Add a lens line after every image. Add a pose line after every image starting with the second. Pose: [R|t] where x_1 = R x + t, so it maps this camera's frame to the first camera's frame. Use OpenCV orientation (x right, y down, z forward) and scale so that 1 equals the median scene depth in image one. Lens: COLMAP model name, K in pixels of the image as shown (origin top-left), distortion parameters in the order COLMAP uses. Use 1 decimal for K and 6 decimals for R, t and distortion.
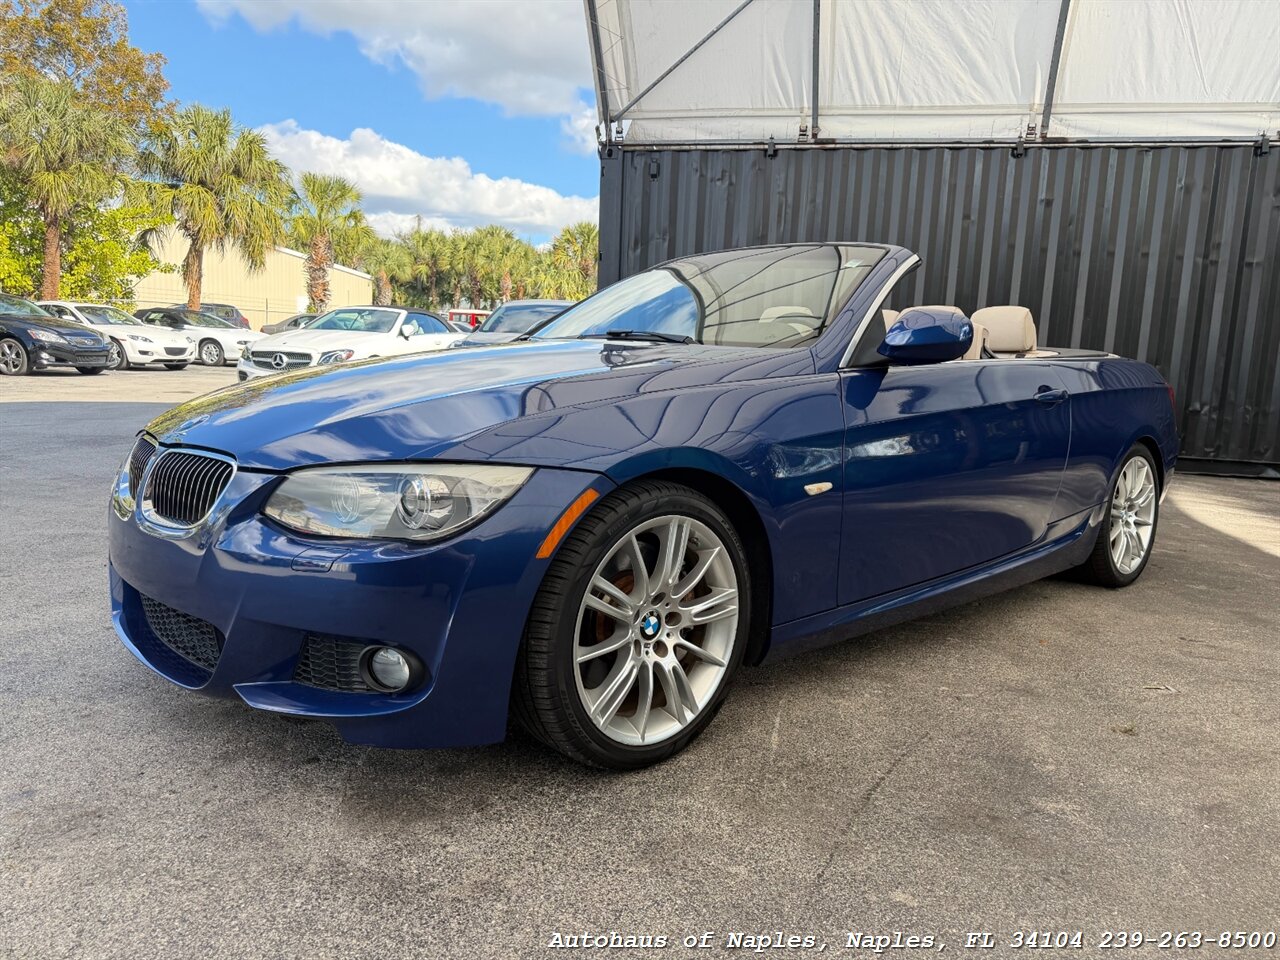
lens RADIAL K [[939.0, 0, 636.1], [0, 939.0, 463.3], [0, 0, 1]] dist [0.008095, 0.001880]
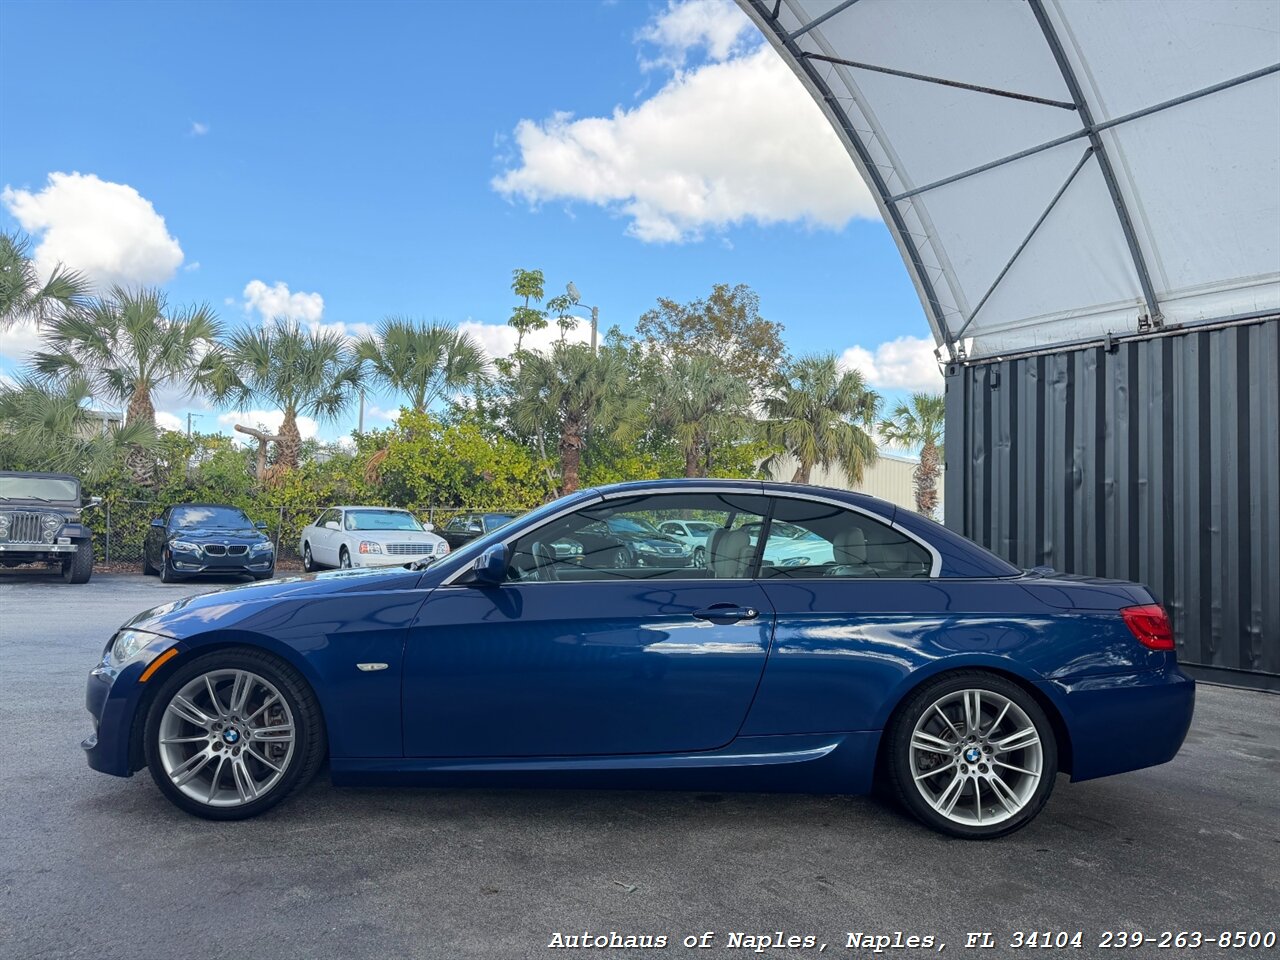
lens RADIAL K [[931.3, 0, 641.2], [0, 931.3, 486.9], [0, 0, 1]] dist [0.030060, -0.037254]
pose [[0.733099, -0.048413, -0.678397, 0.415940], [-0.079969, 0.984409, -0.156668, -0.015372], [0.675405, 0.169104, 0.717797, 0.049879]]
